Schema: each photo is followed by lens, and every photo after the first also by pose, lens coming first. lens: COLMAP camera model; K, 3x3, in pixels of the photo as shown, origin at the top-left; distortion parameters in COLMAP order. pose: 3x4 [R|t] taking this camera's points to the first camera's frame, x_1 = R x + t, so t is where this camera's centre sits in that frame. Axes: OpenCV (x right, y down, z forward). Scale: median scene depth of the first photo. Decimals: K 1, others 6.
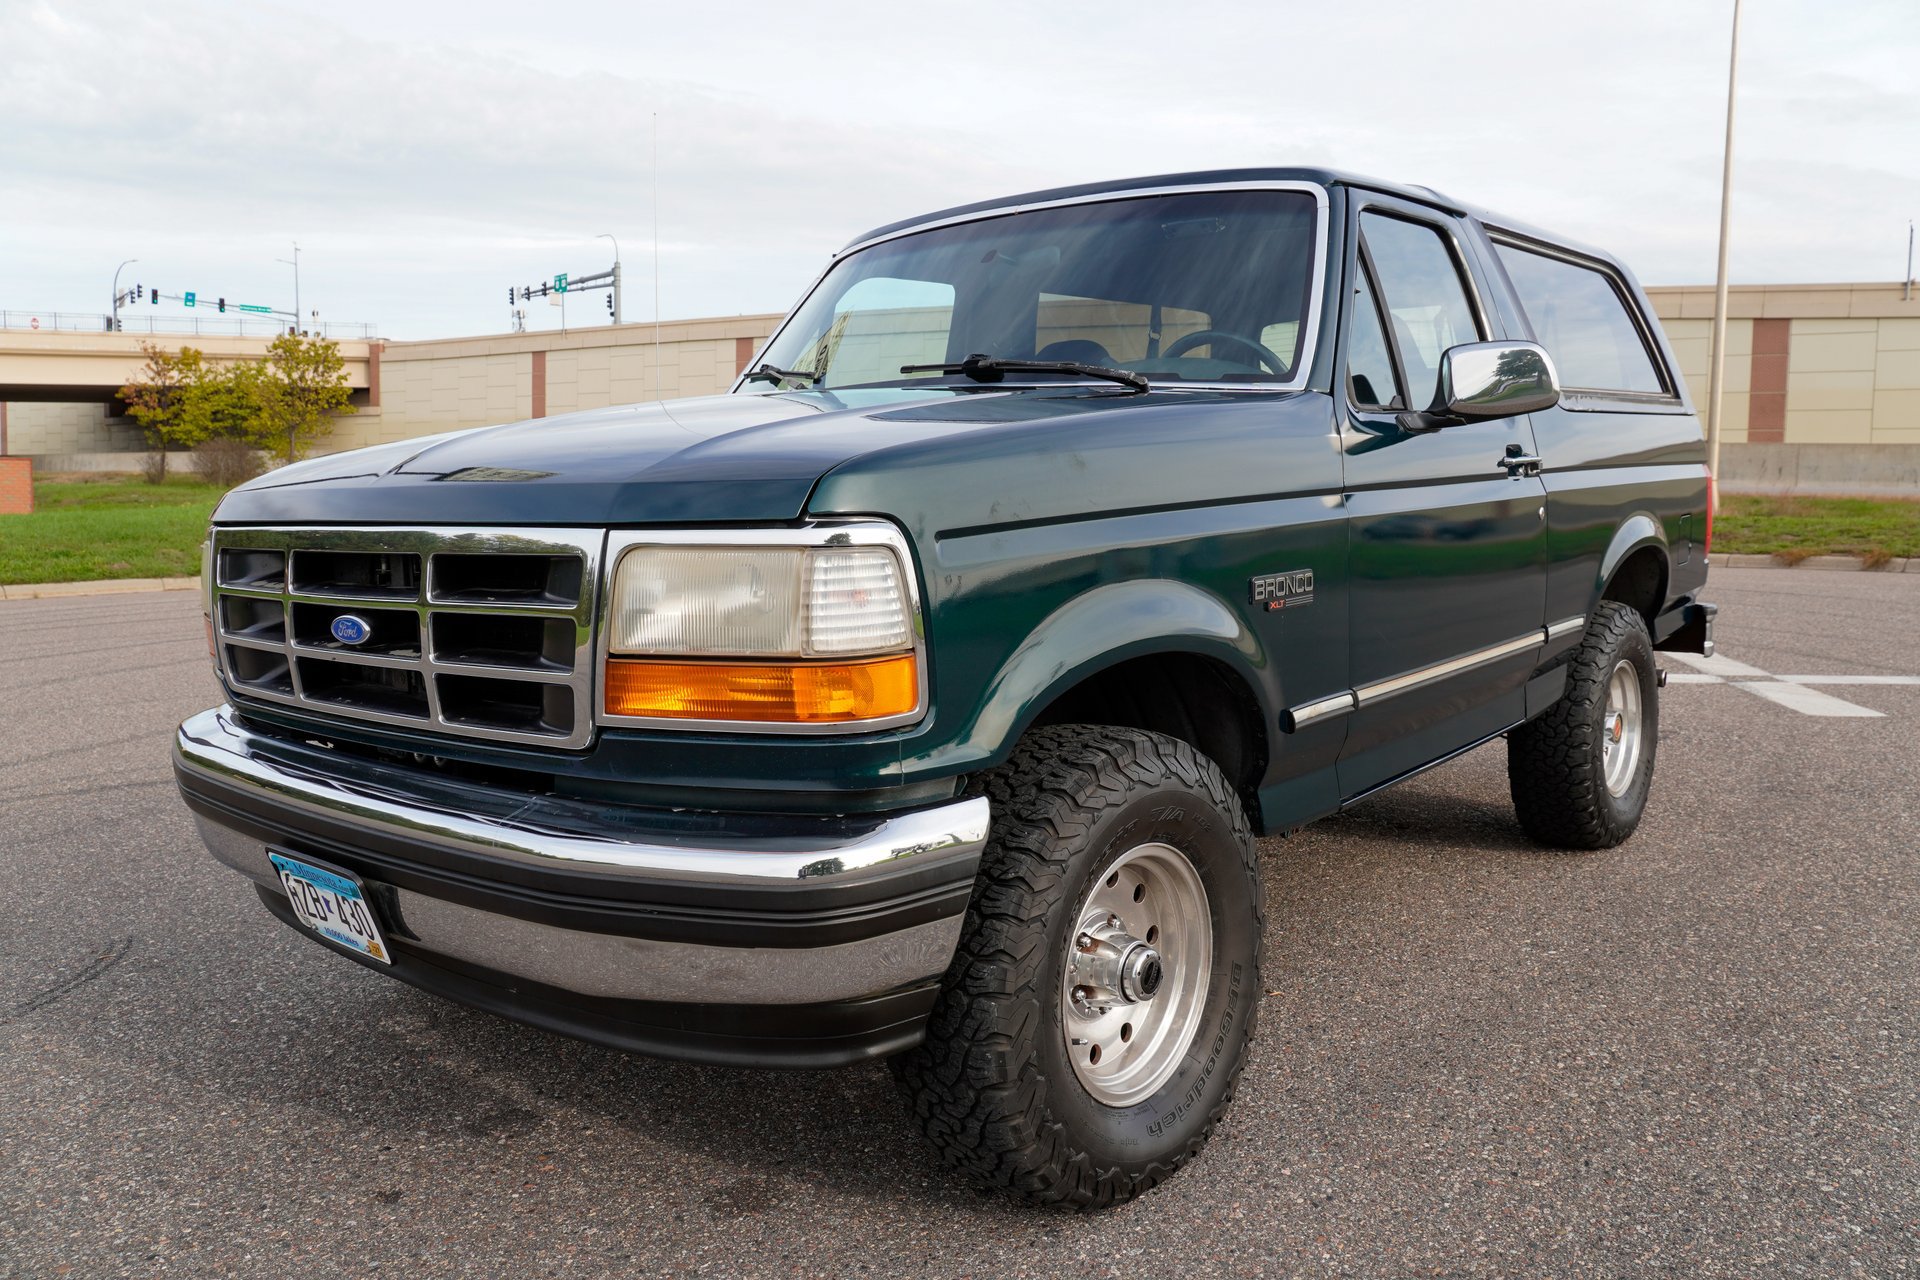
lens RADIAL K [[1492.0, 0, 960.0], [0, 1492.0, 640.0], [0, 0, 1]] dist [-0.122193, 0.118399]
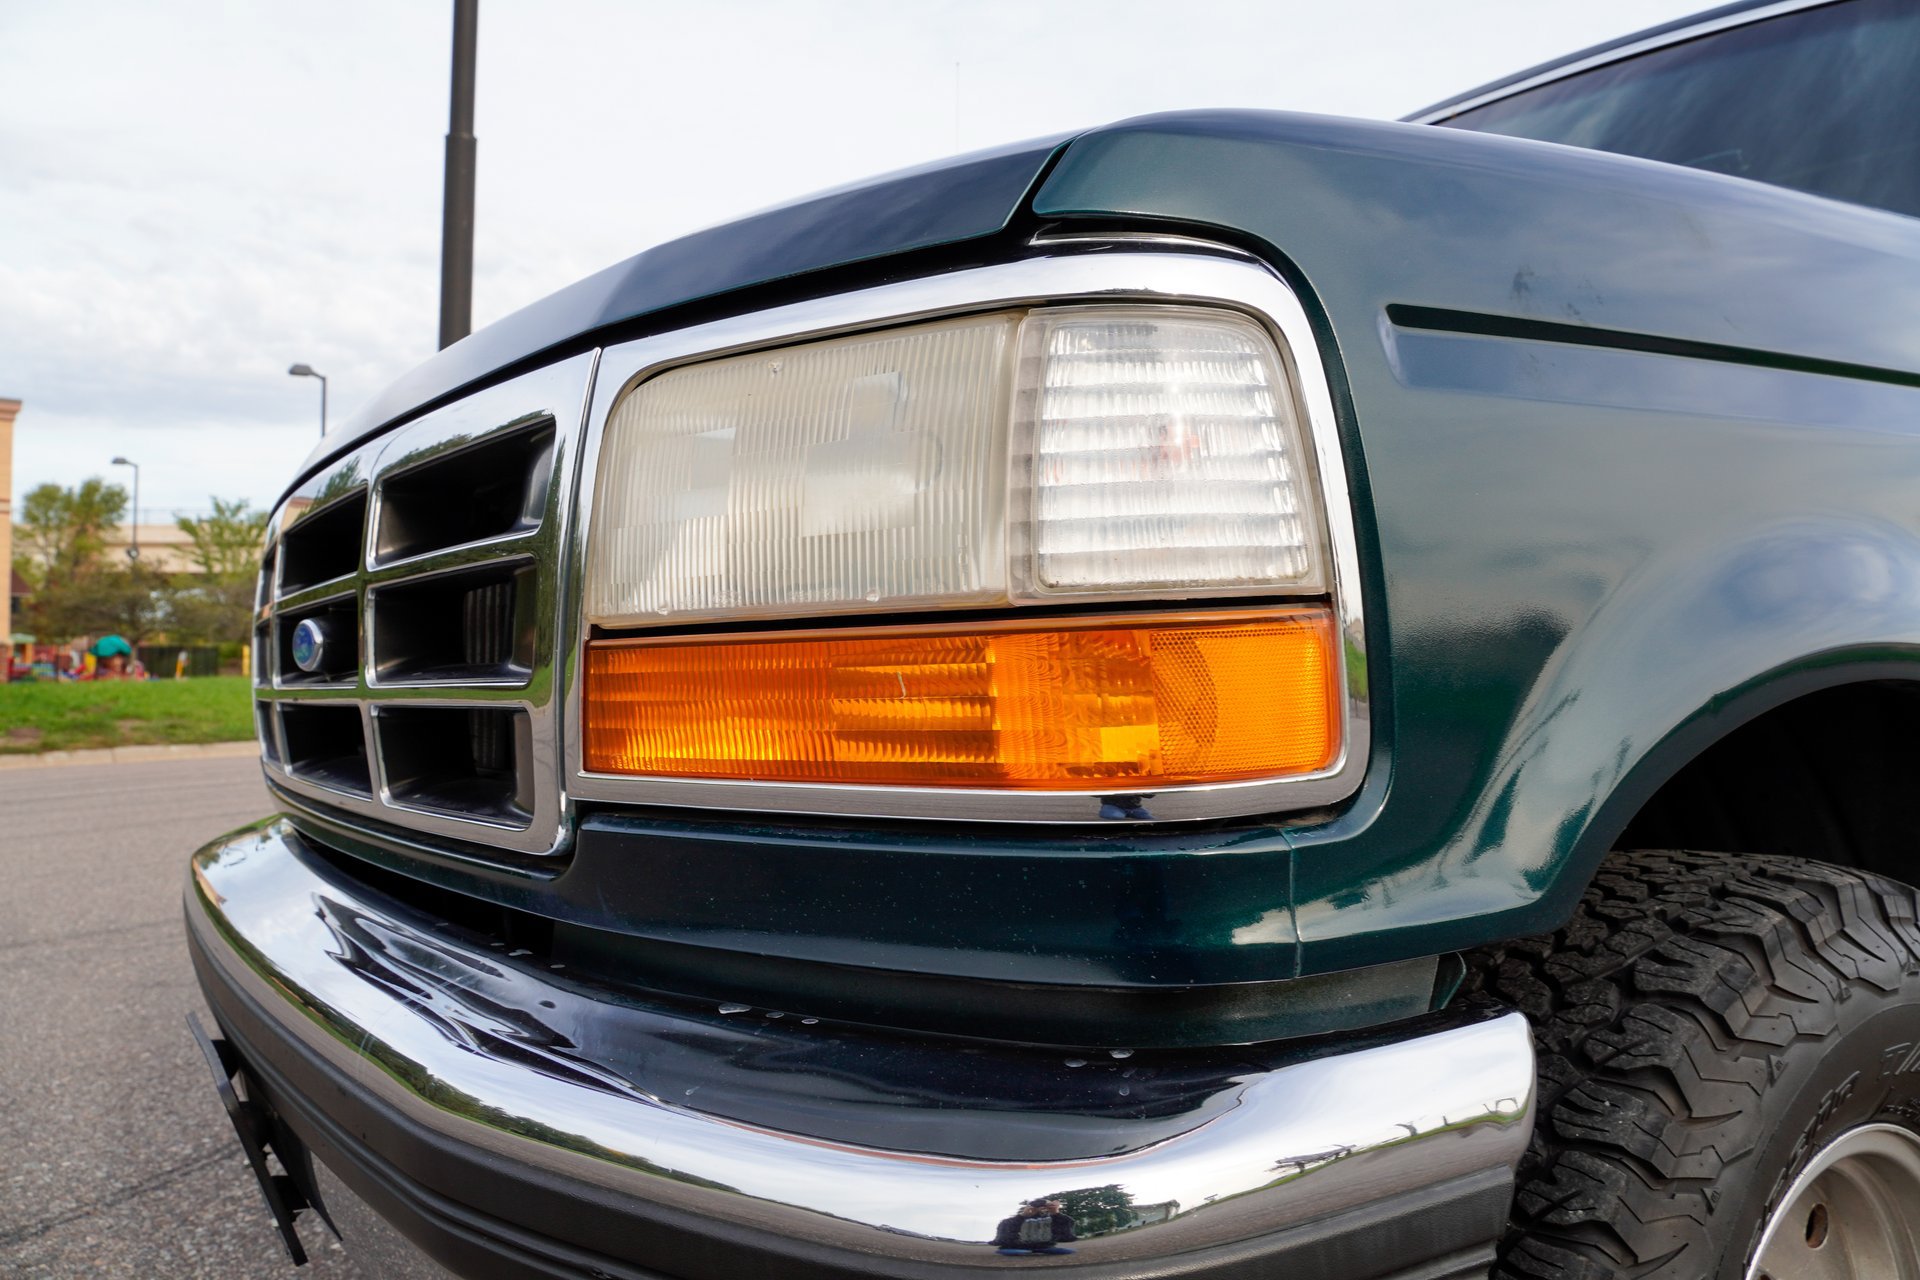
lens RADIAL K [[1430.5, 0, 965.0], [0, 1430.5, 622.4], [0, 0, 1]] dist [-0.131530, 0.093621]
pose [[0.965321, -0.011986, -0.260792, -0.023794], [-0.022036, 0.991640, -0.127141, 0.052099], [0.260135, 0.128479, 0.956986, 0.579512]]
